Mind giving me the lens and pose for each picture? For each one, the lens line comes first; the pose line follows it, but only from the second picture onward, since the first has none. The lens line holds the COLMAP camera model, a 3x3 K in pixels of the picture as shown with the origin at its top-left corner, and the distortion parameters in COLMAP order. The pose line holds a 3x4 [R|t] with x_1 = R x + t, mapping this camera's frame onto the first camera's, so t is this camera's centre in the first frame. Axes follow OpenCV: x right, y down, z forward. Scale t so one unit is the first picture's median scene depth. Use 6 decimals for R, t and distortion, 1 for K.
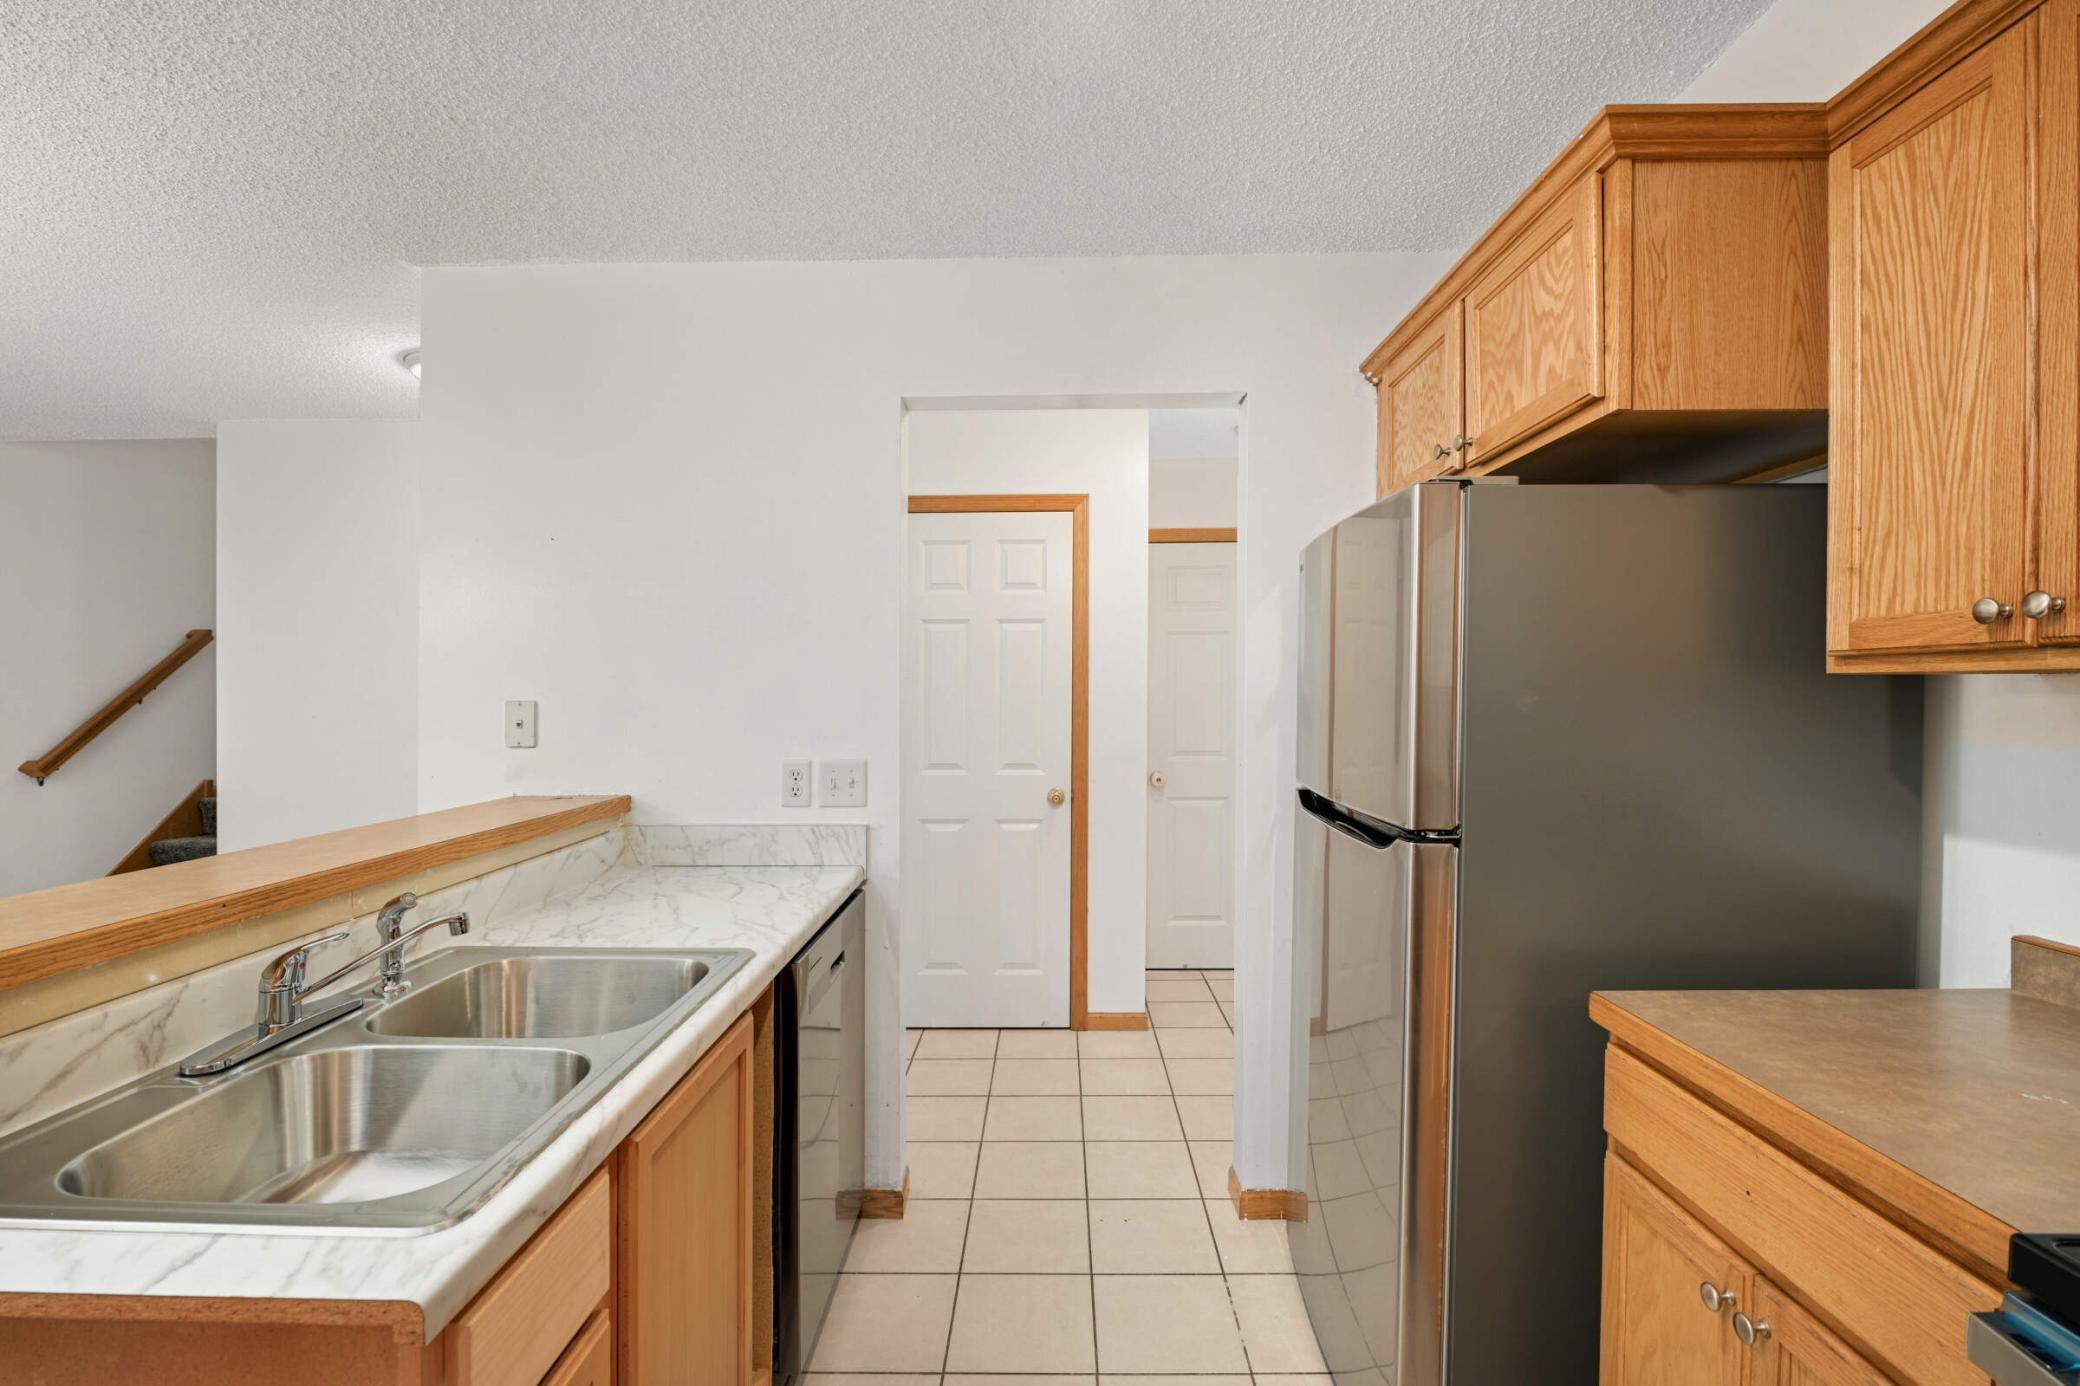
lens RADIAL K [[910.9, 0, 1040.0], [0, 910.9, 693.0], [0, 0, 1]] dist [-0.002641, -0.002999]
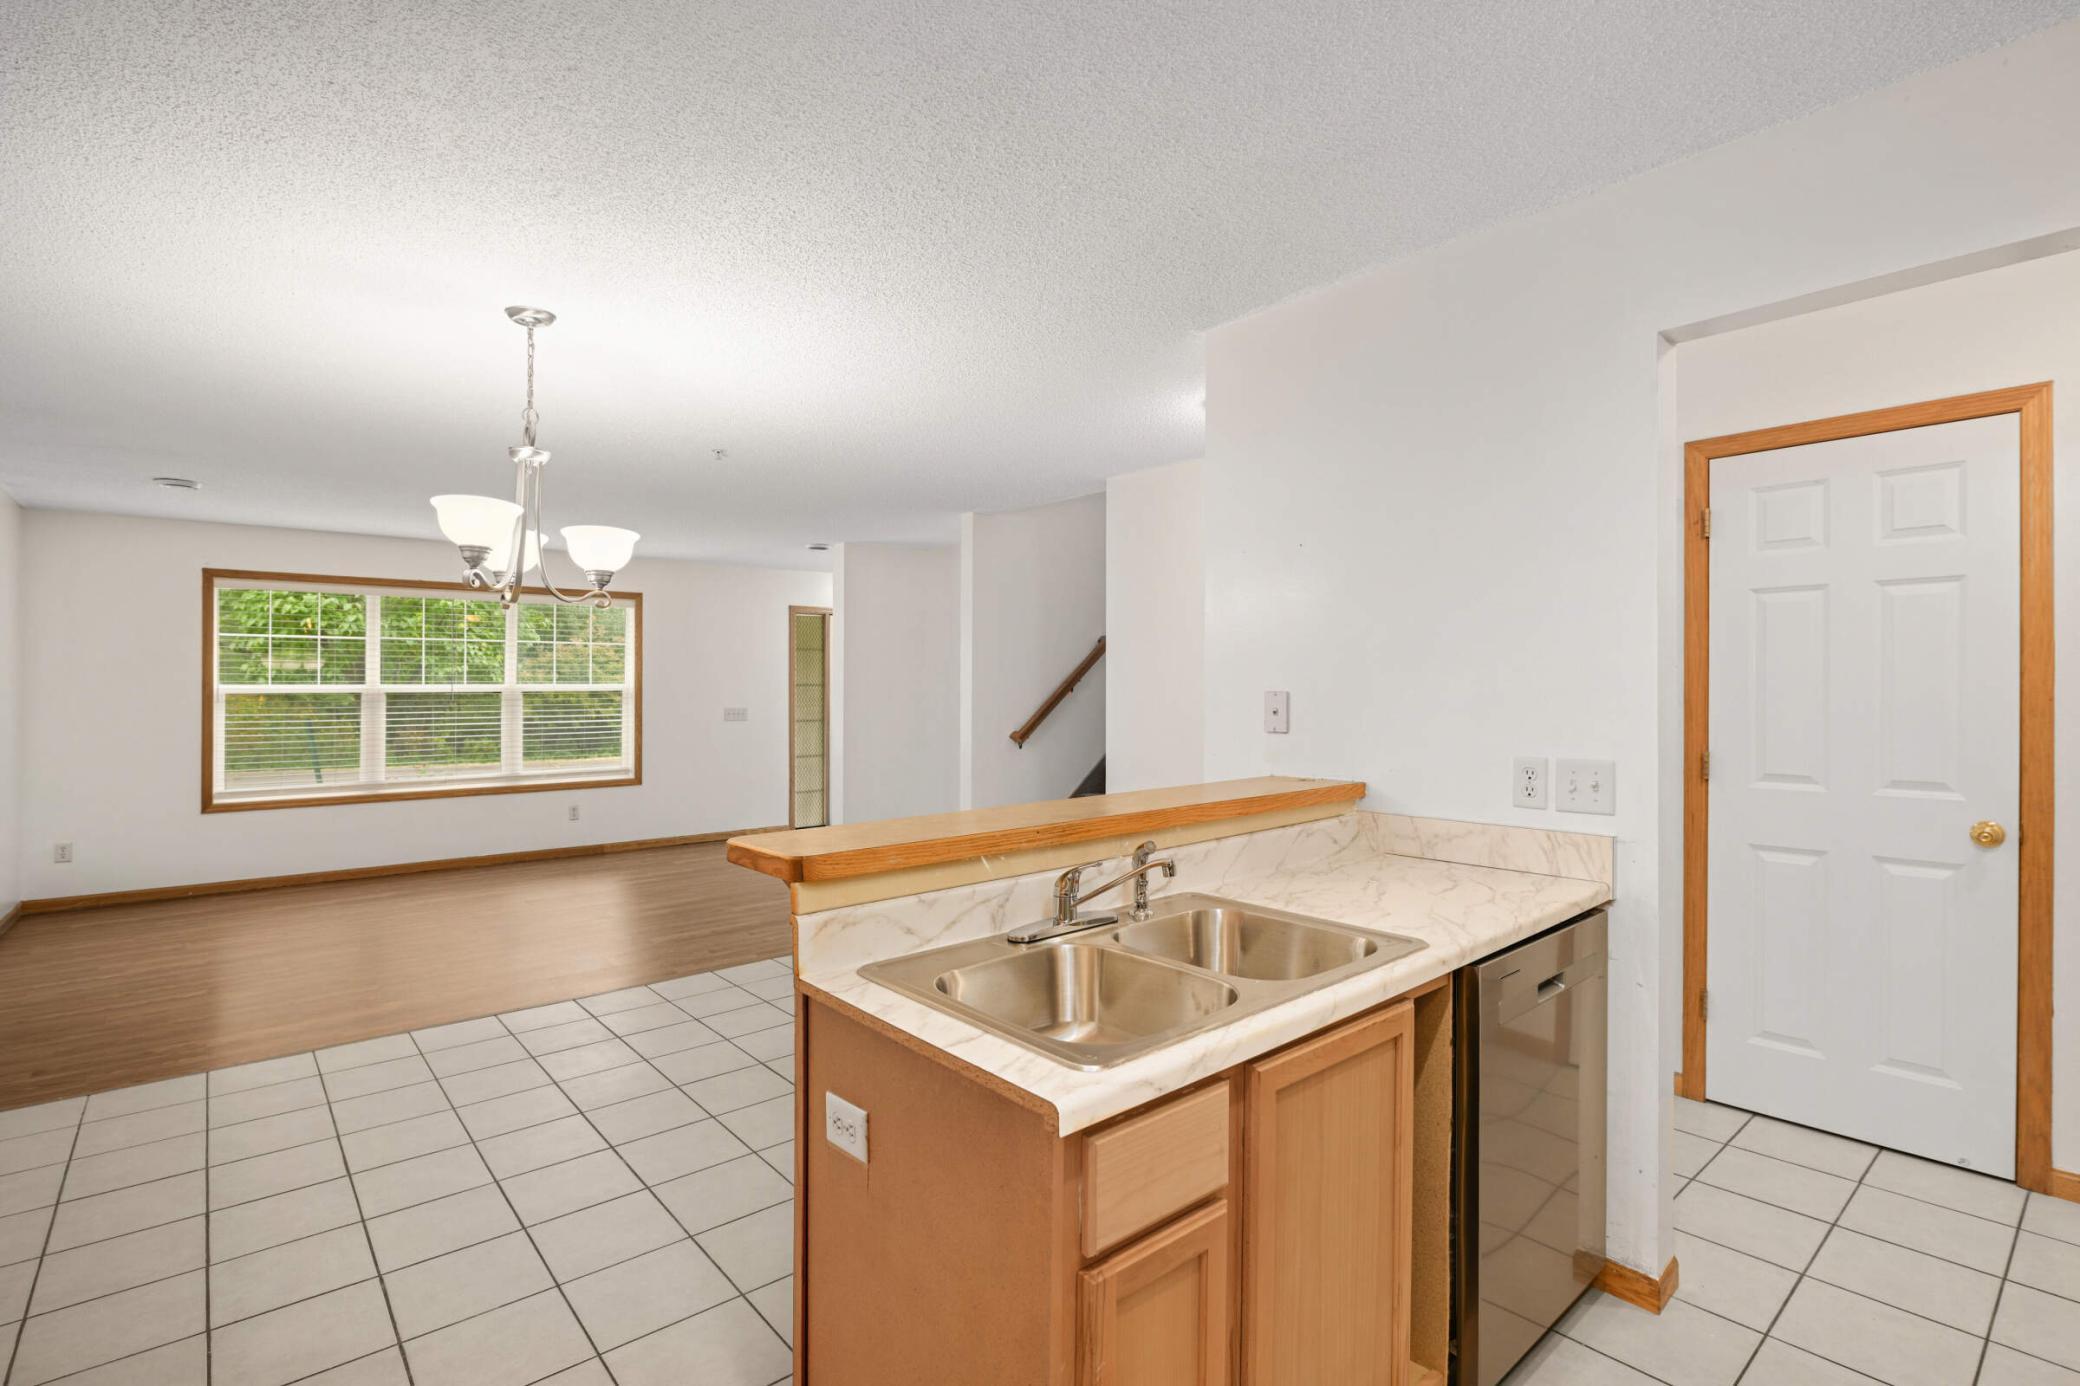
lens RADIAL K [[978.3, 0, 1046.3], [0, 978.3, 664.2], [0, 0, 1]] dist [-0.004442, -0.000459]
pose [[0.666178, -0.017104, -0.745597, 0.157502], [0.002998, 0.999790, -0.020256, -0.001380], [0.745787, 0.011259, 0.666089, -0.020655]]
